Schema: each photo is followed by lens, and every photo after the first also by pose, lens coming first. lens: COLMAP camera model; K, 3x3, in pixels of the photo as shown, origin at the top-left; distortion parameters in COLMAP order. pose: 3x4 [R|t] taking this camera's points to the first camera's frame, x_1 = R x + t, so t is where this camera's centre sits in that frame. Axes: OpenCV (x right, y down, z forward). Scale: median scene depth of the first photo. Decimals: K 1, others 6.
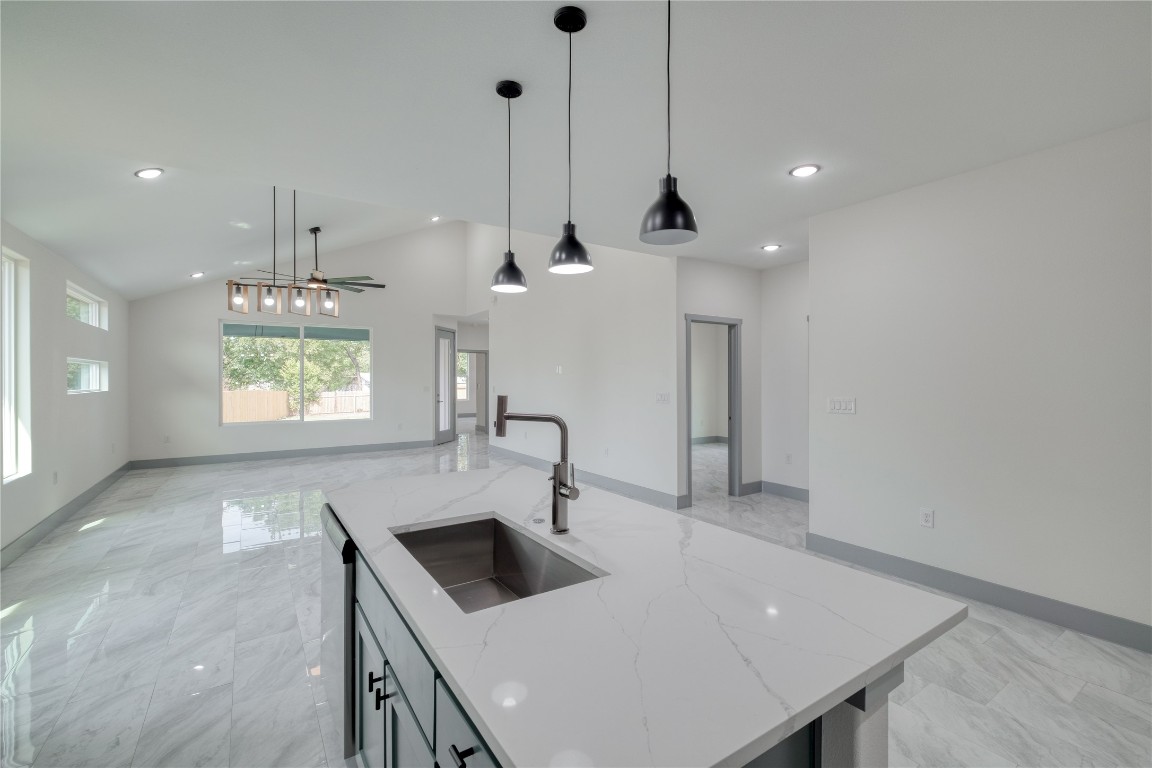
lens RADIAL K [[498.0, 0, 584.7], [0, 498.0, 381.6], [0, 0, 1]] dist [0.005830, -0.003577]
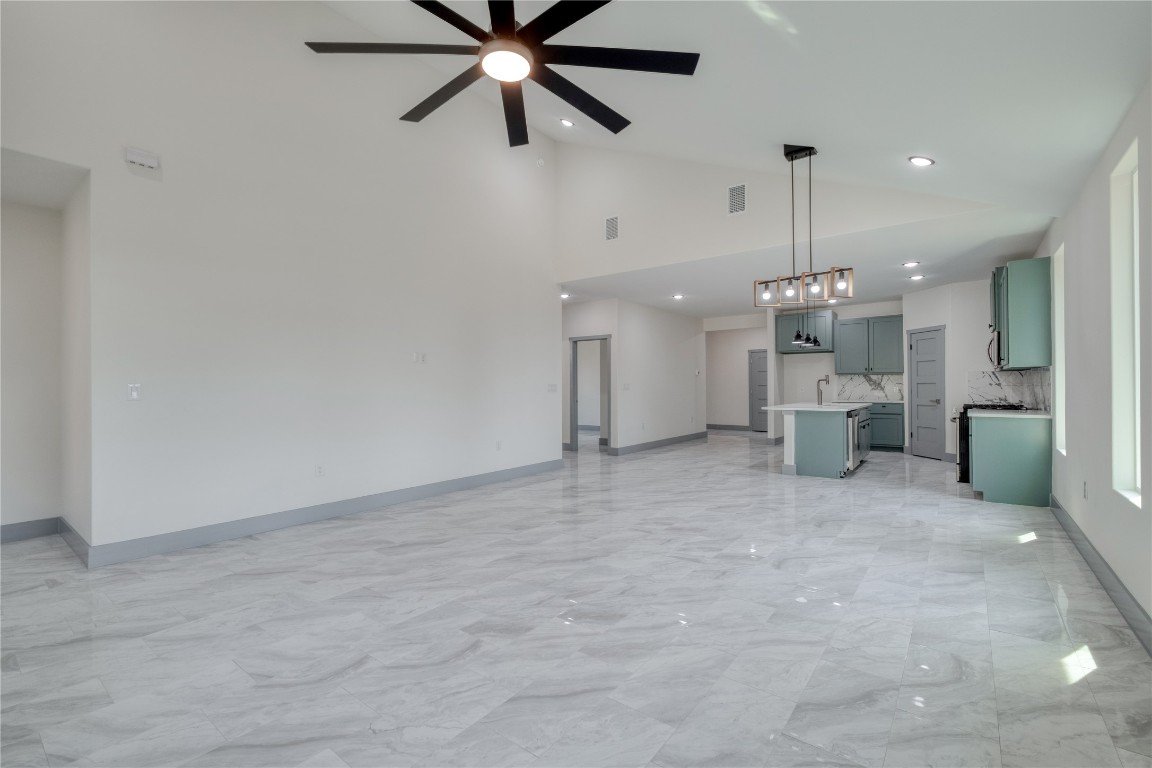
lens RADIAL K [[498.0, 0, 568.4], [0, 498.0, 386.3], [0, 0, 1]] dist [0.005830, -0.003577]
pose [[-0.300332, 0.001169, 0.953834, -0.740304], [0.015351, 0.999876, 0.003608, 0.016155], [-0.953711, 0.015726, -0.300312, 0.910022]]
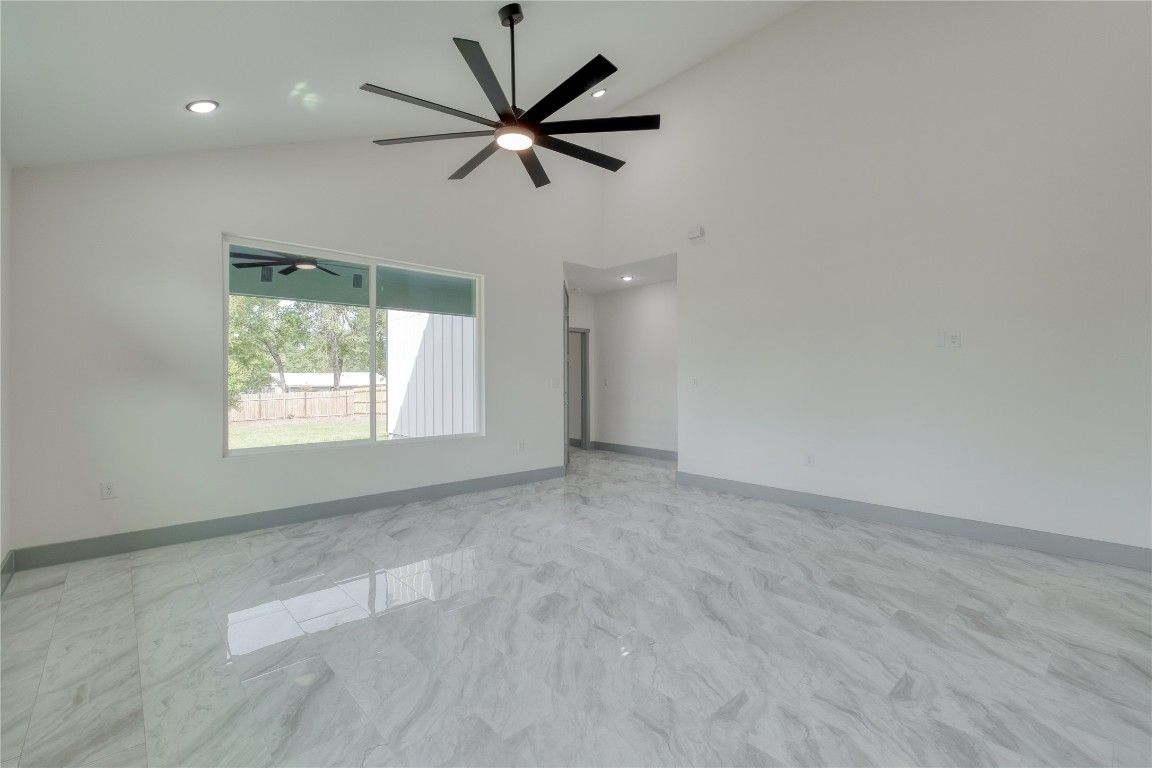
lens RADIAL K [[498.0, 0, 583.0], [0, 498.0, 384.0], [0, 0, 1]] dist [0.005830, -0.003577]
pose [[0.987771, -0.001903, 0.155897, -0.468342], [0.001791, 0.999998, 0.000856, 0.019147], [-0.155898, -0.000566, 0.987773, 0.475900]]
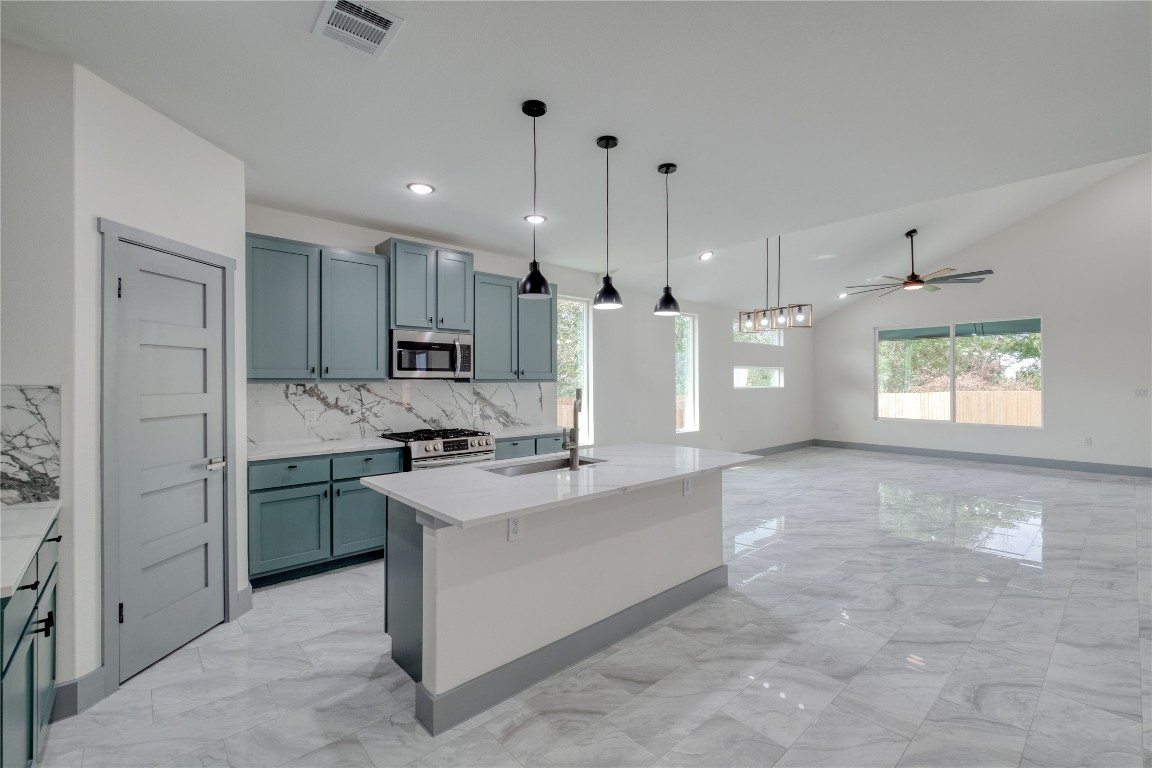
lens RADIAL K [[498.0, 0, 576.1], [0, 498.0, 378.6], [0, 0, 1]] dist [0.005830, -0.003577]
pose [[0.138600, -0.003488, -0.990342, 0.321981], [-0.003018, 0.999988, -0.003945, 0.000395], [0.990344, 0.003535, 0.138588, 0.152599]]
